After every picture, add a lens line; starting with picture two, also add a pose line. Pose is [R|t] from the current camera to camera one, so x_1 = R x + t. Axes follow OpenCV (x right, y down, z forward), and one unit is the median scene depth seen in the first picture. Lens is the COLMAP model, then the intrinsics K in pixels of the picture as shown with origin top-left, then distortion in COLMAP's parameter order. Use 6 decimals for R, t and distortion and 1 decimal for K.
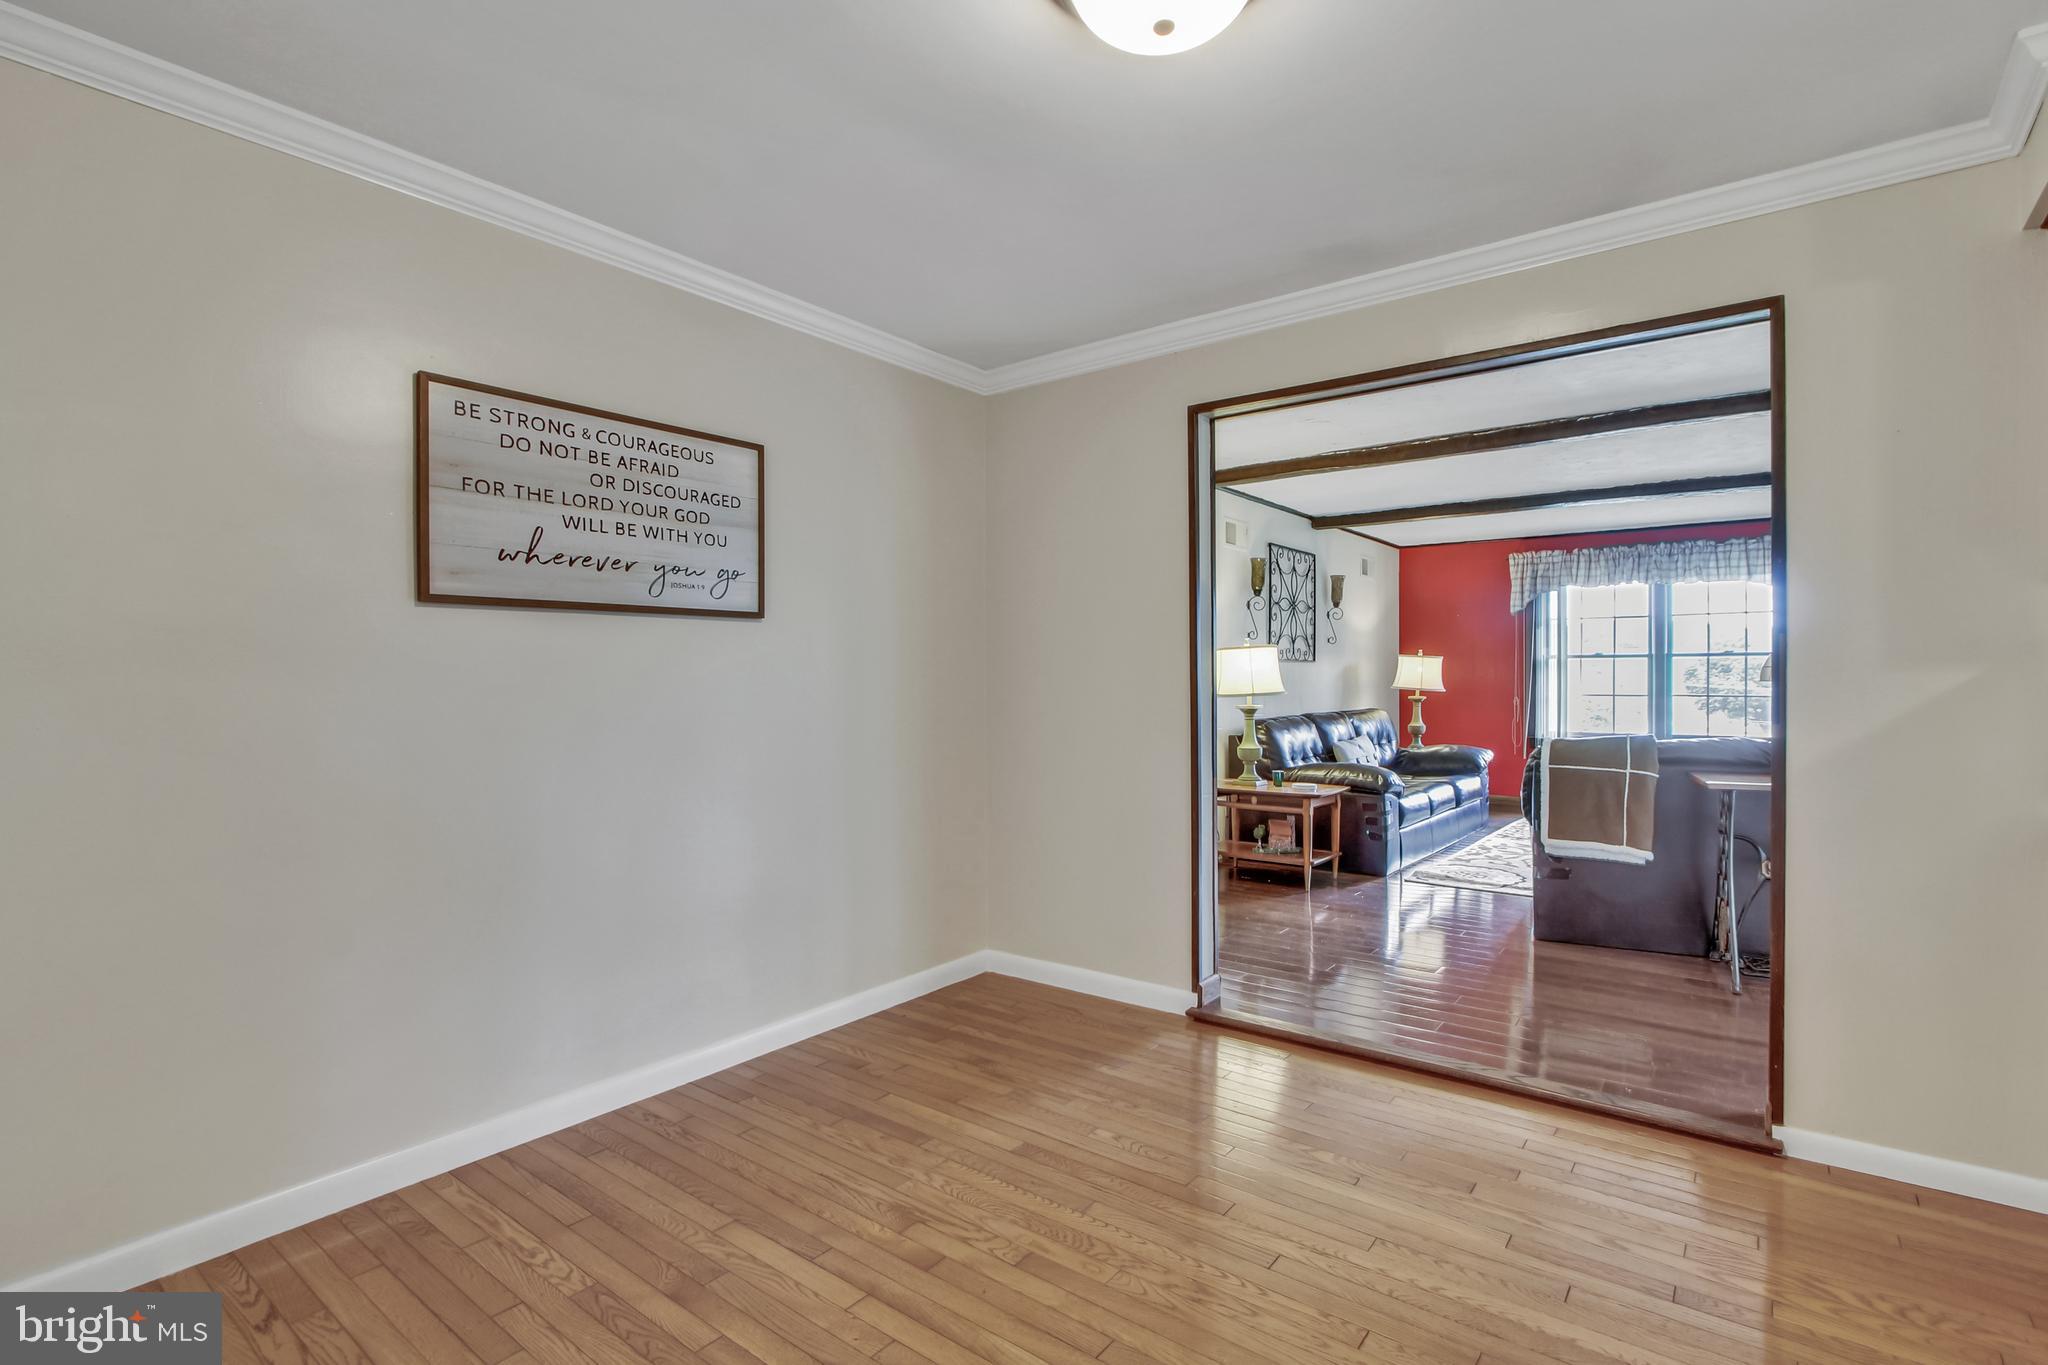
lens RADIAL K [[955.4, 0, 1019.9], [0, 955.4, 671.4], [0, 0, 1]] dist [-0.021397, -0.001597]
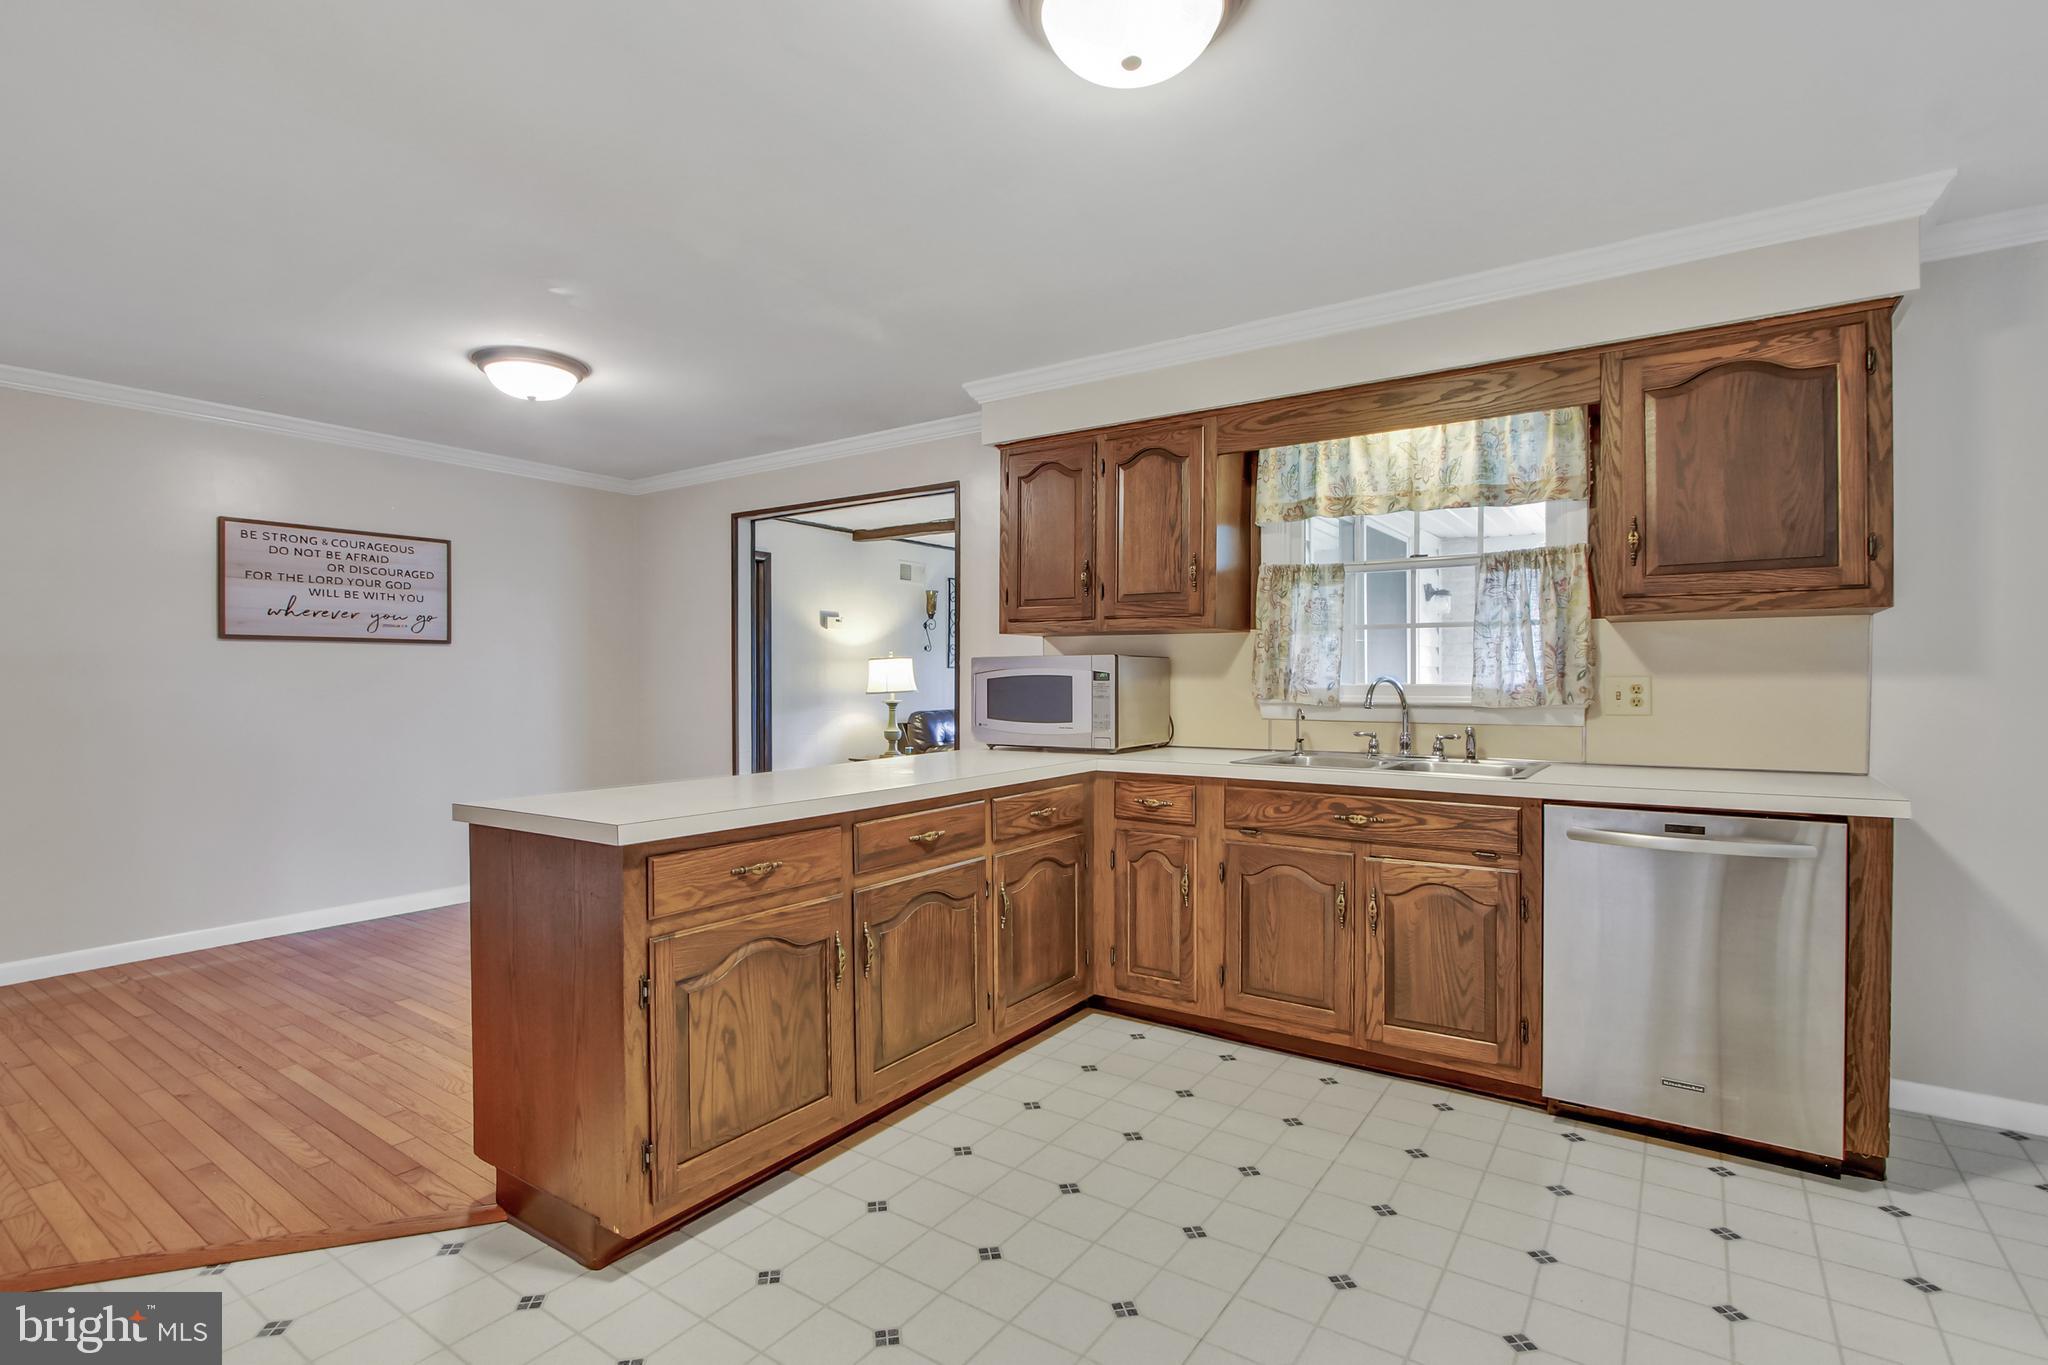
lens RADIAL K [[955.4, 0, 1025.9], [0, 955.4, 680.4], [0, 0, 1]] dist [-0.021397, -0.001597]
pose [[0.999153, 0.009299, 0.040082, 0.769160], [-0.009750, 0.999891, 0.011062, -0.022130], [-0.039974, -0.011443, 0.999135, -0.803255]]
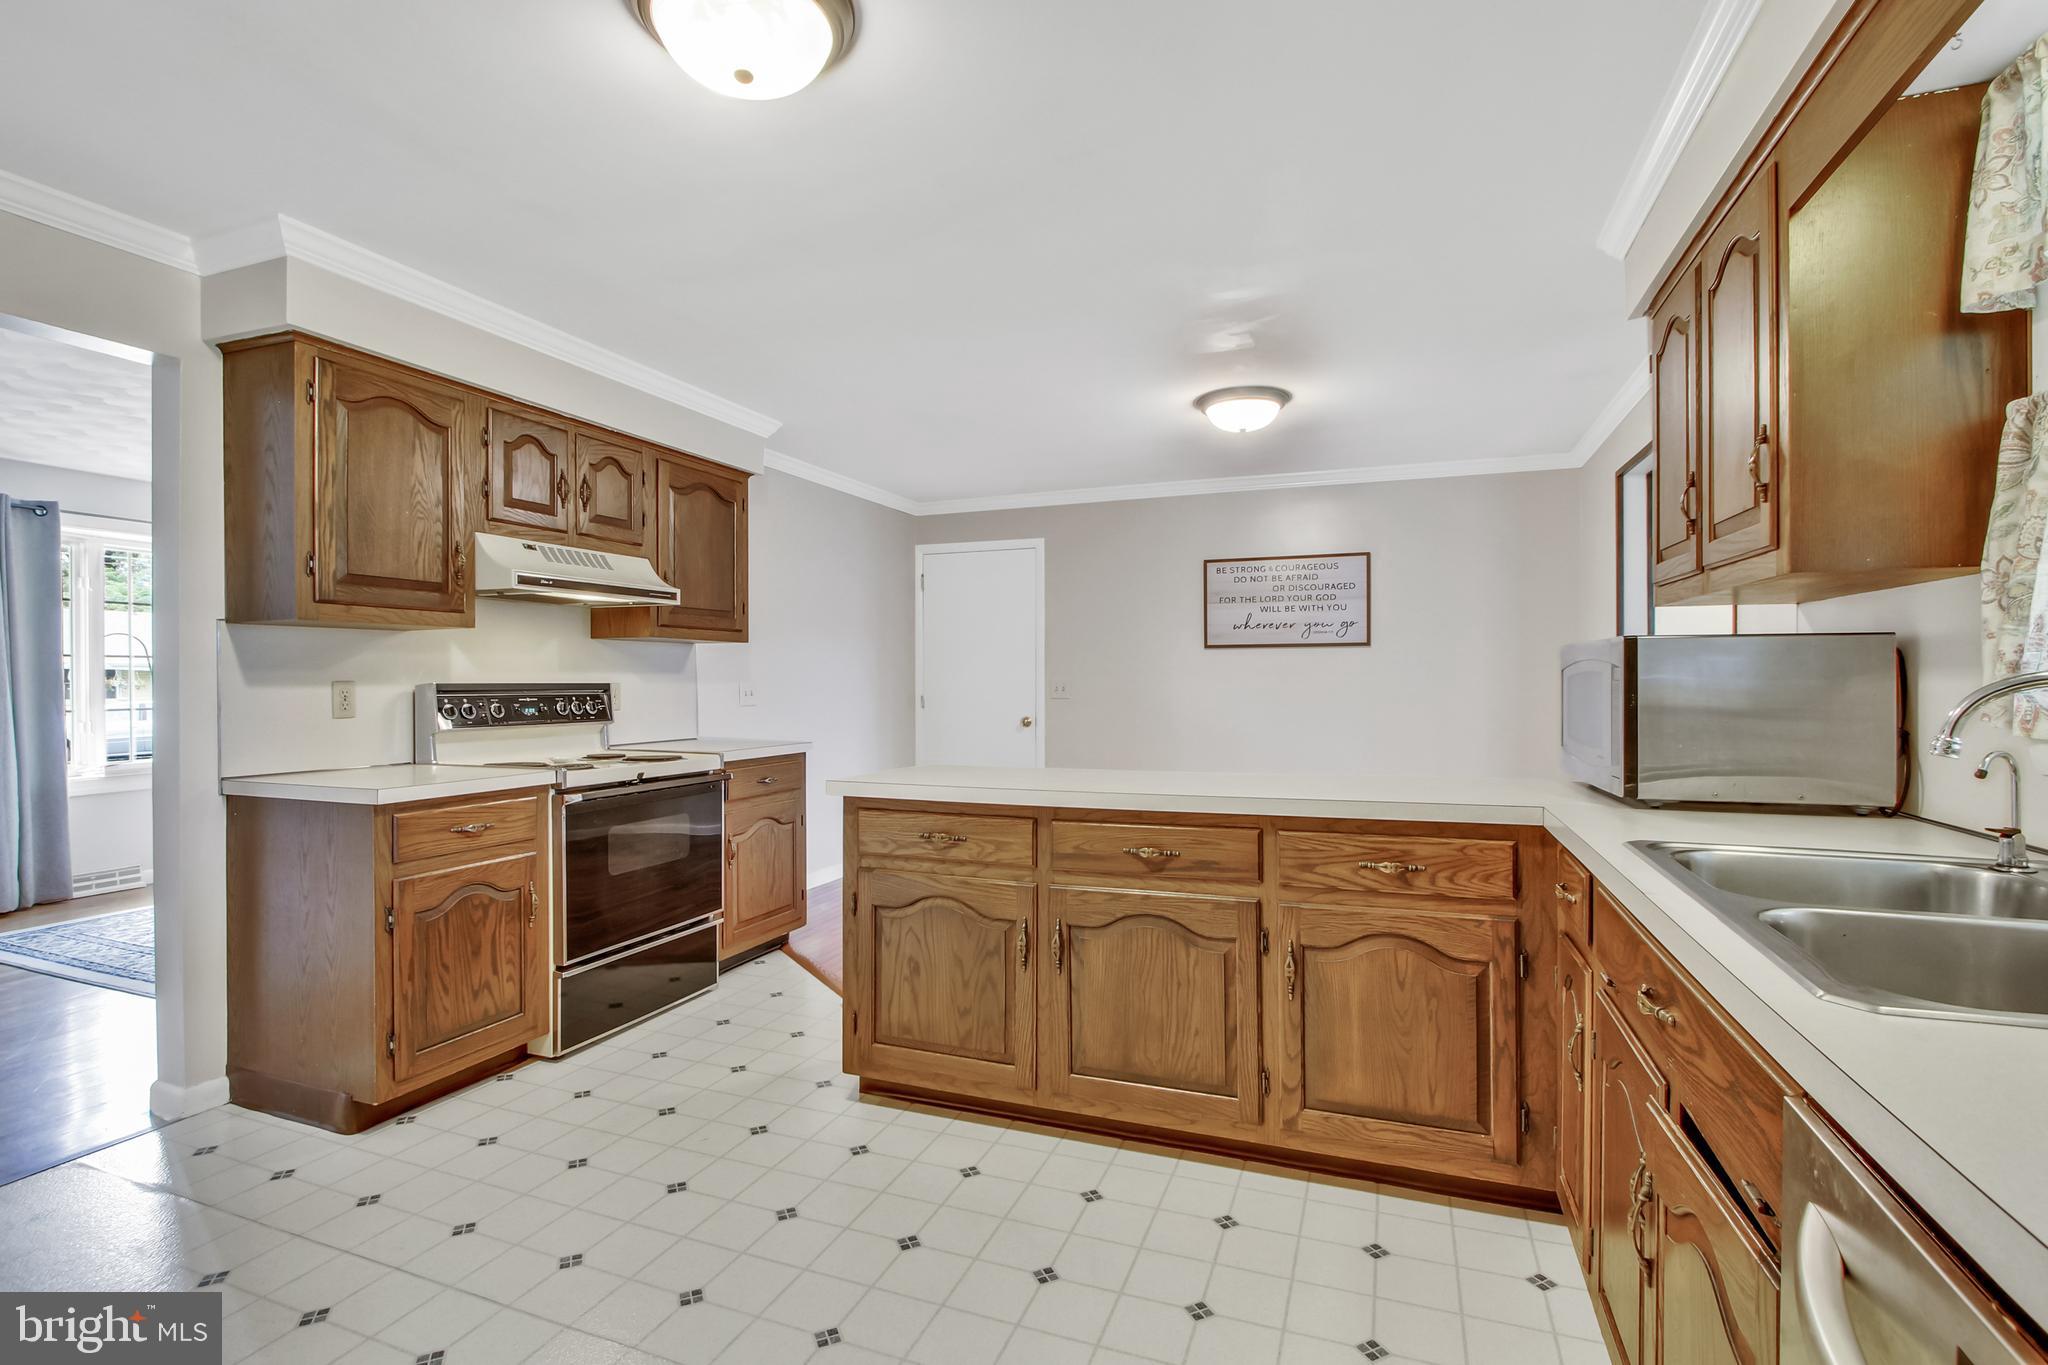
lens RADIAL K [[955.4, 0, 1021.8], [0, 955.4, 688.8], [0, 0, 1]] dist [-0.021397, -0.001597]
pose [[0.270578, 0.019029, -0.962510, 1.518108], [0.010527, 0.999686, 0.022723, -0.023074], [0.962640, -0.016281, 0.270293, -0.176035]]
